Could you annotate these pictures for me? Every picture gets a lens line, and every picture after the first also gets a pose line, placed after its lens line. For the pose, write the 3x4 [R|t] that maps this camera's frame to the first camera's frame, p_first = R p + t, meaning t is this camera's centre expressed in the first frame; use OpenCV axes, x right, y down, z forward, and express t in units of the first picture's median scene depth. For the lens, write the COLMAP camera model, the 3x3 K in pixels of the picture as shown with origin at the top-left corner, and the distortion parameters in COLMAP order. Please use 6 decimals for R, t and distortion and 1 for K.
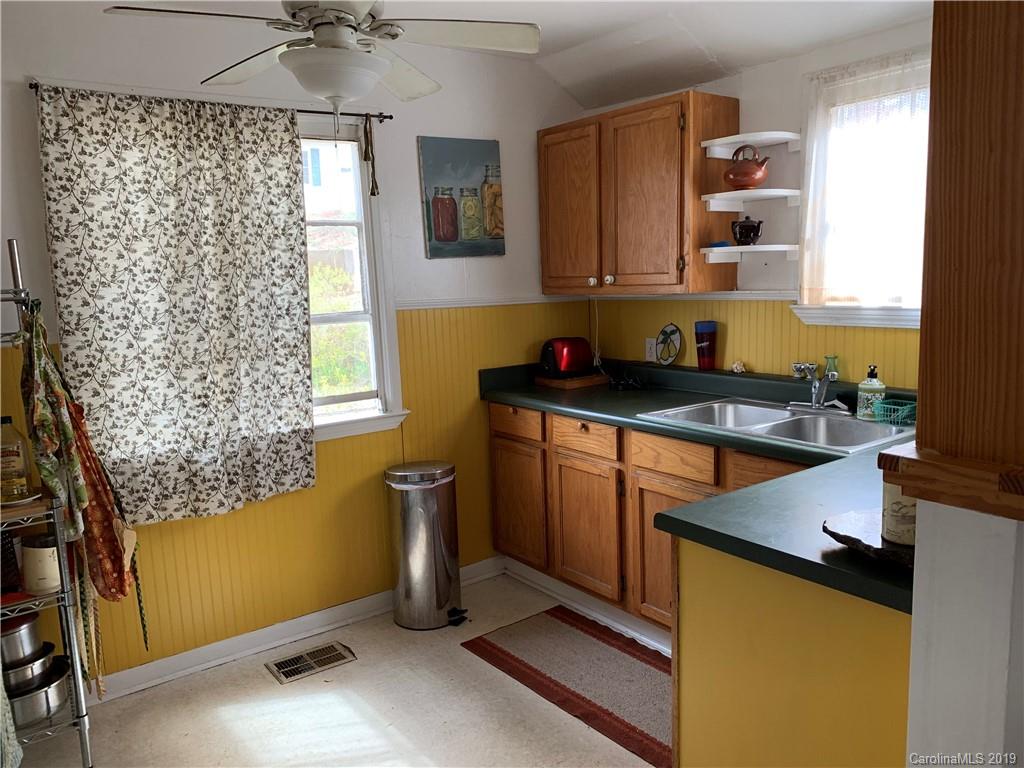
lens RADIAL K [[777.5, 0, 513.9], [0, 777.5, 380.0], [0, 0, 1]] dist [0.052747, -0.060148]
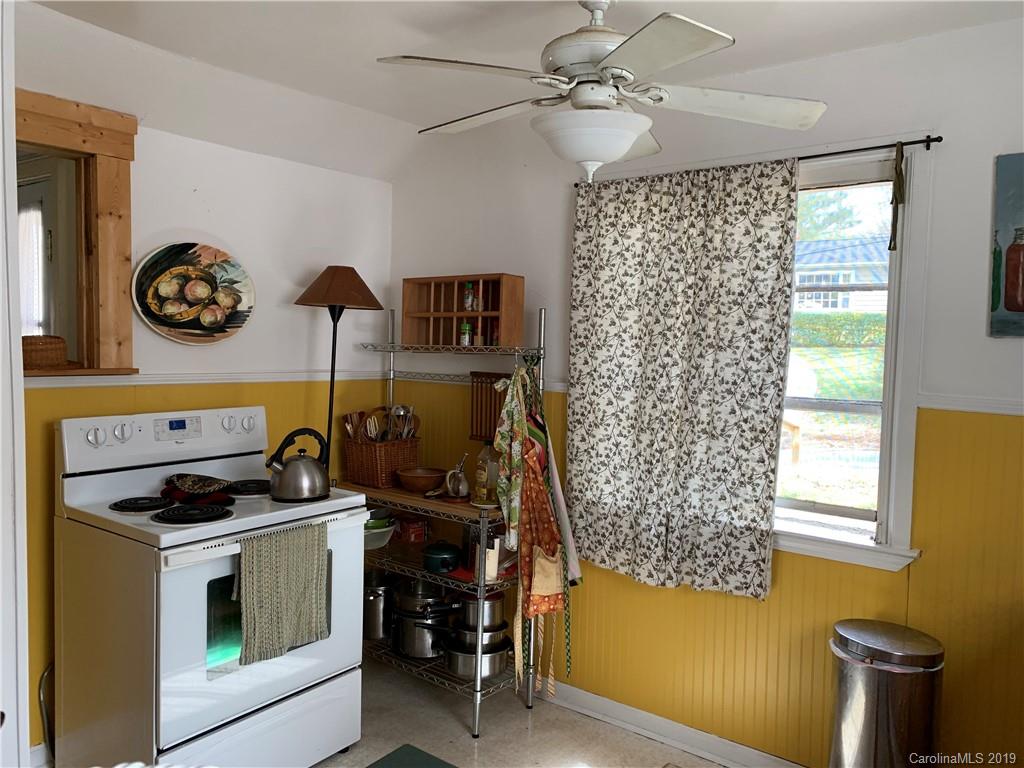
lens RADIAL K [[777.5, 0, 513.9], [0, 777.5, 380.0], [0, 0, 1]] dist [0.052747, -0.060148]
pose [[0.279728, 0.101798, -0.954667, 0.469399], [-0.165564, 0.984581, 0.056476, -0.104653], [0.945696, 0.142261, 0.292269, 0.494438]]
